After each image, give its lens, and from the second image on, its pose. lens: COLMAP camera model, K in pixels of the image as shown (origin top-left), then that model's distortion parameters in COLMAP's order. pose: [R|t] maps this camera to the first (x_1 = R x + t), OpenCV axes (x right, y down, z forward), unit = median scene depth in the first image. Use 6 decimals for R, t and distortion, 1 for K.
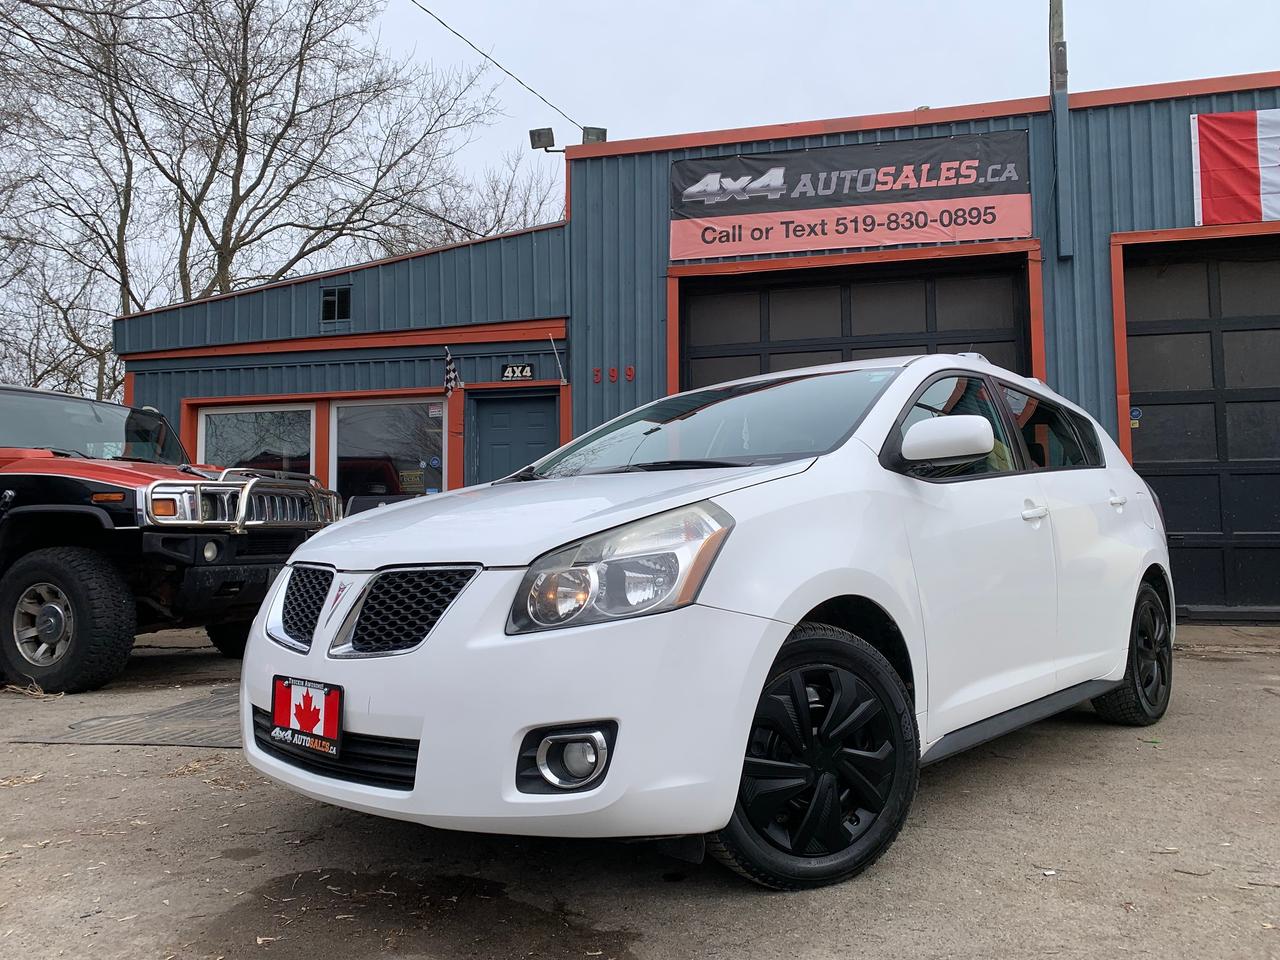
lens RADIAL K [[925.3, 0, 643.9], [0, 925.3, 490.0], [0, 0, 1]] dist [0.000741, 0.000466]
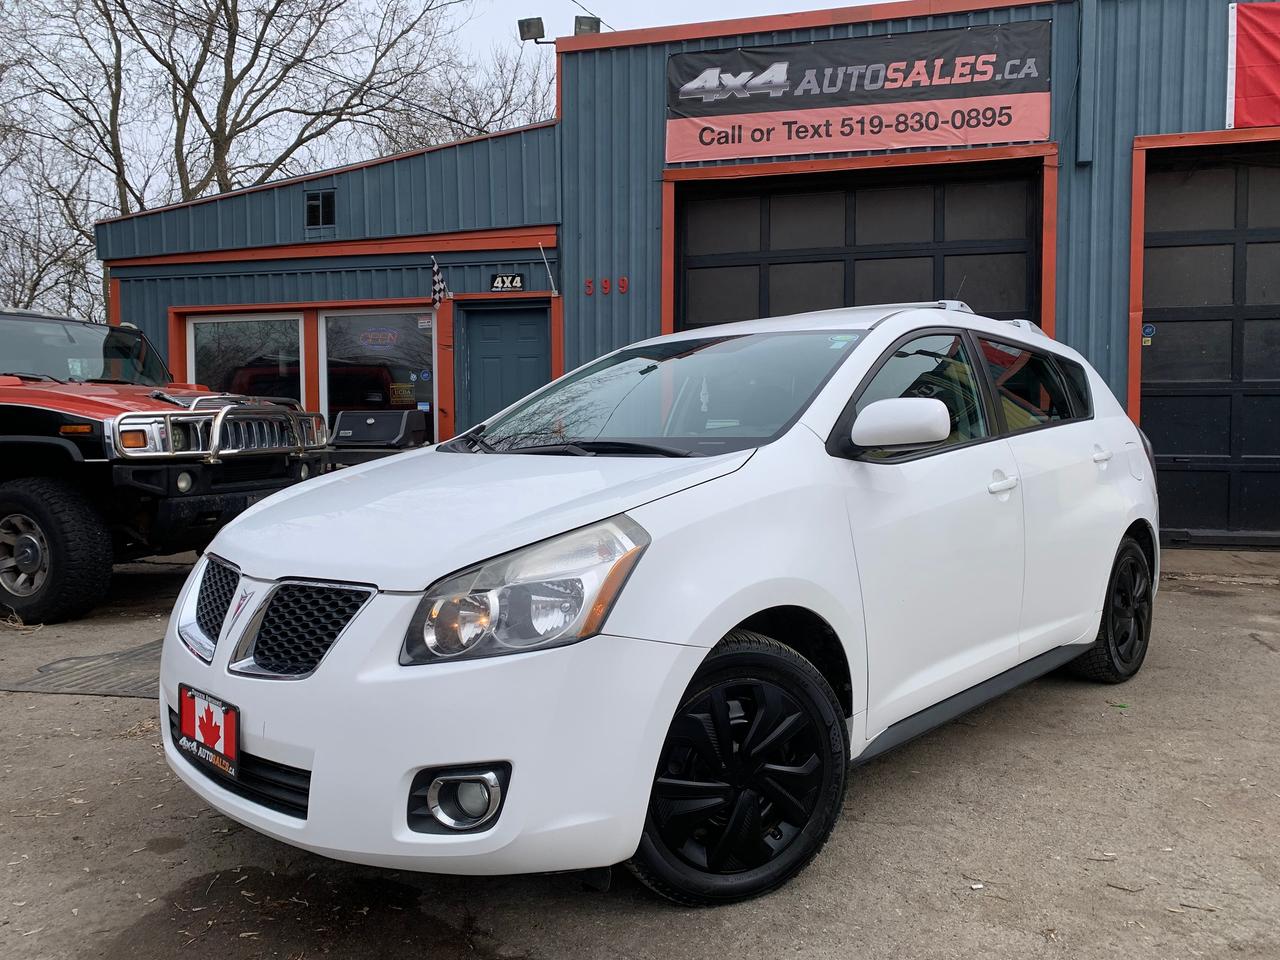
lens RADIAL K [[925.3, 0, 640.0], [0, 925.3, 483.4], [0, 0, 1]] dist [0.000741, 0.000466]
pose [[0.999754, 0.007842, -0.020737, 0.029608], [-0.005456, 0.993612, 0.112719, -0.034973], [0.021489, -0.112578, 0.993411, 0.020790]]
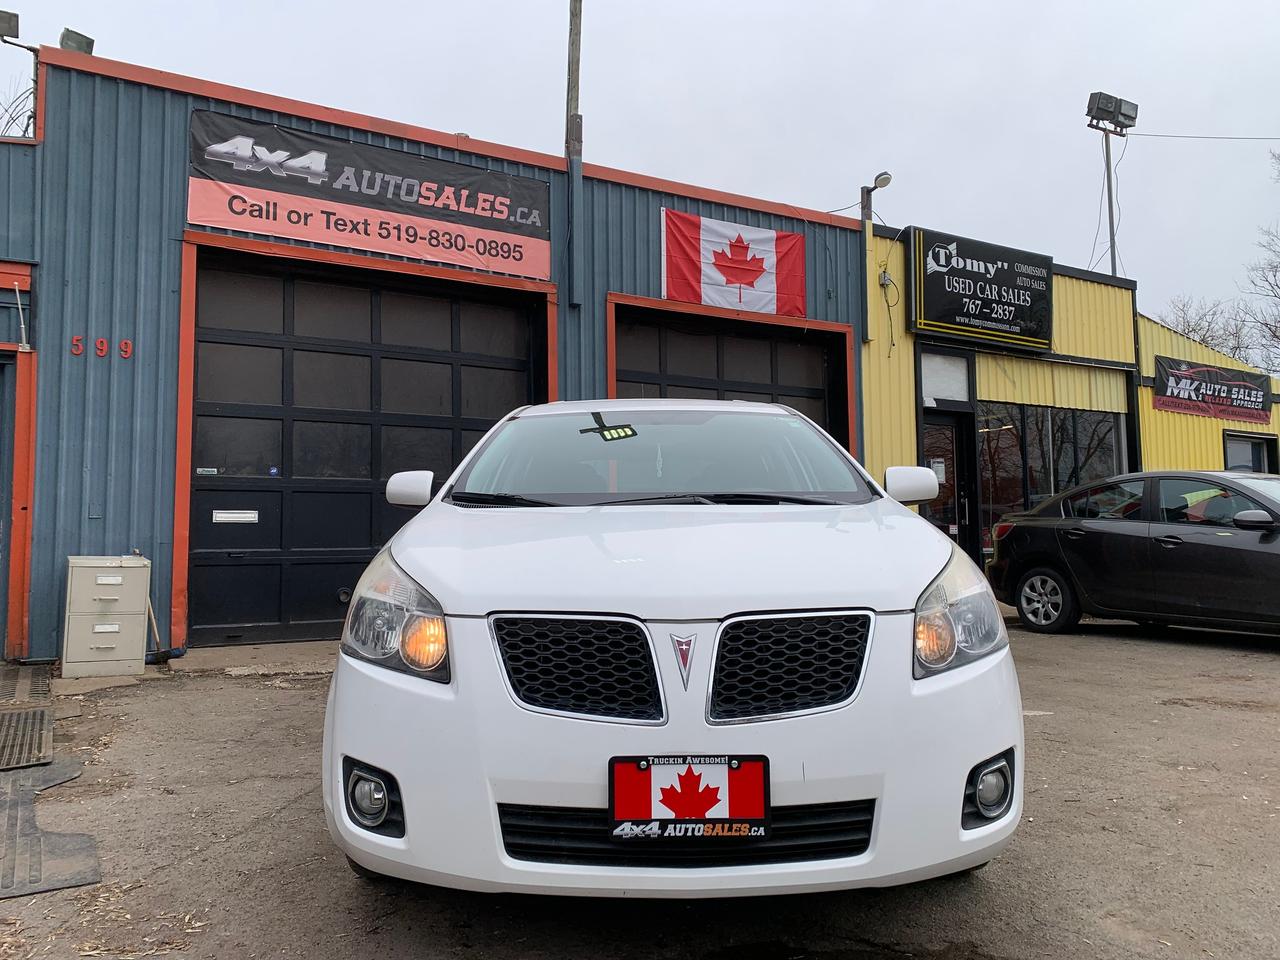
lens RADIAL K [[925.3, 0, 621.8], [0, 925.3, 494.3], [0, 0, 1]] dist [0.000741, 0.000466]
pose [[0.749871, 0.039236, 0.660419, -0.271813], [-0.039780, 0.999108, -0.014189, -0.004621], [-0.660387, -0.015631, 0.750763, 0.116931]]
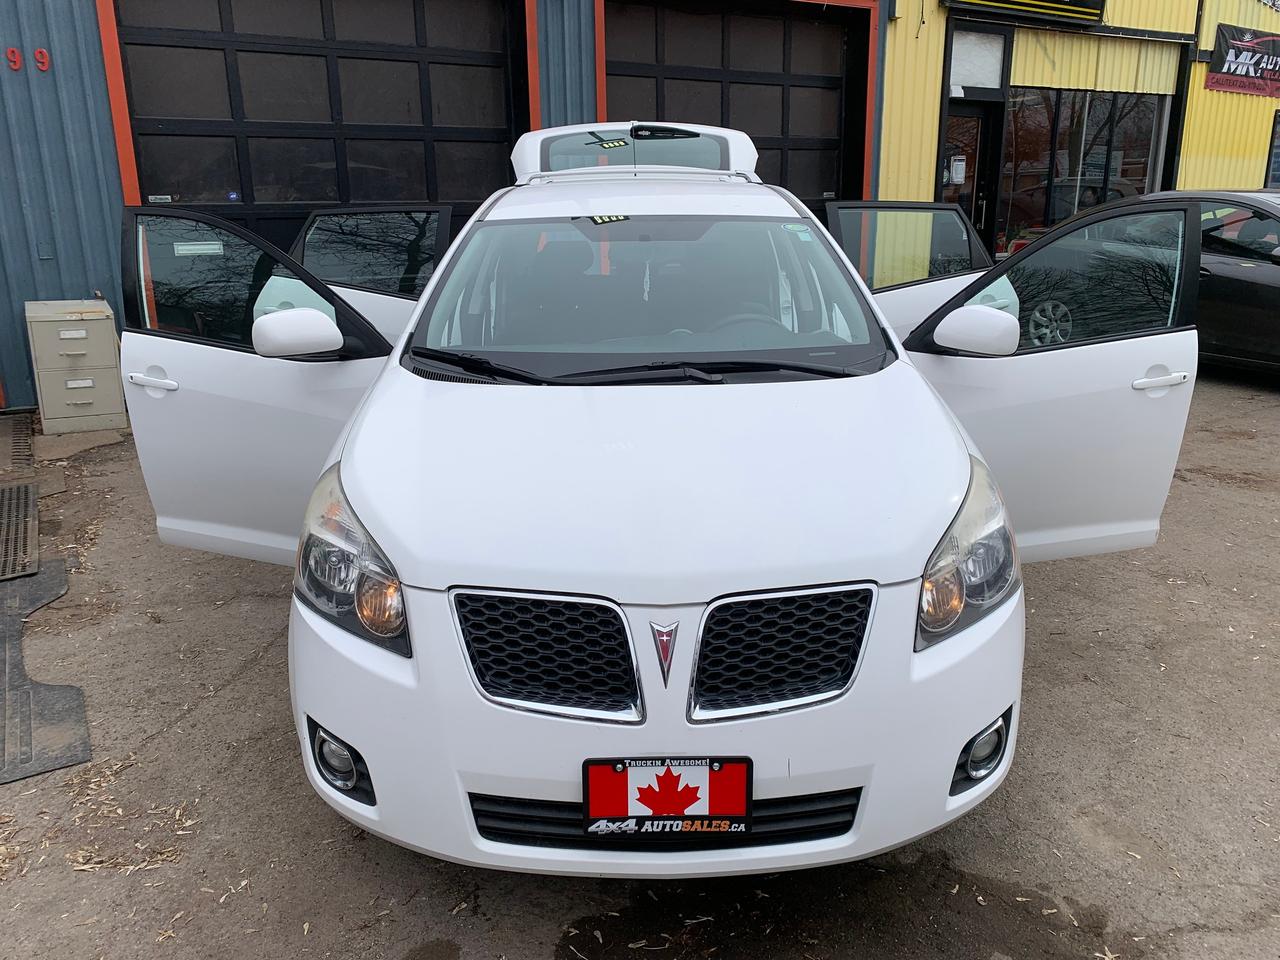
lens RADIAL K [[925.3, 0, 620.5], [0, 925.3, 477.4], [0, 0, 1]] dist [0.000741, 0.000466]
pose [[0.748602, -0.183383, 0.637154, -0.238181], [-0.035716, 0.948440, 0.314938, -0.074671], [-0.662057, -0.258520, 0.703455, 0.150378]]
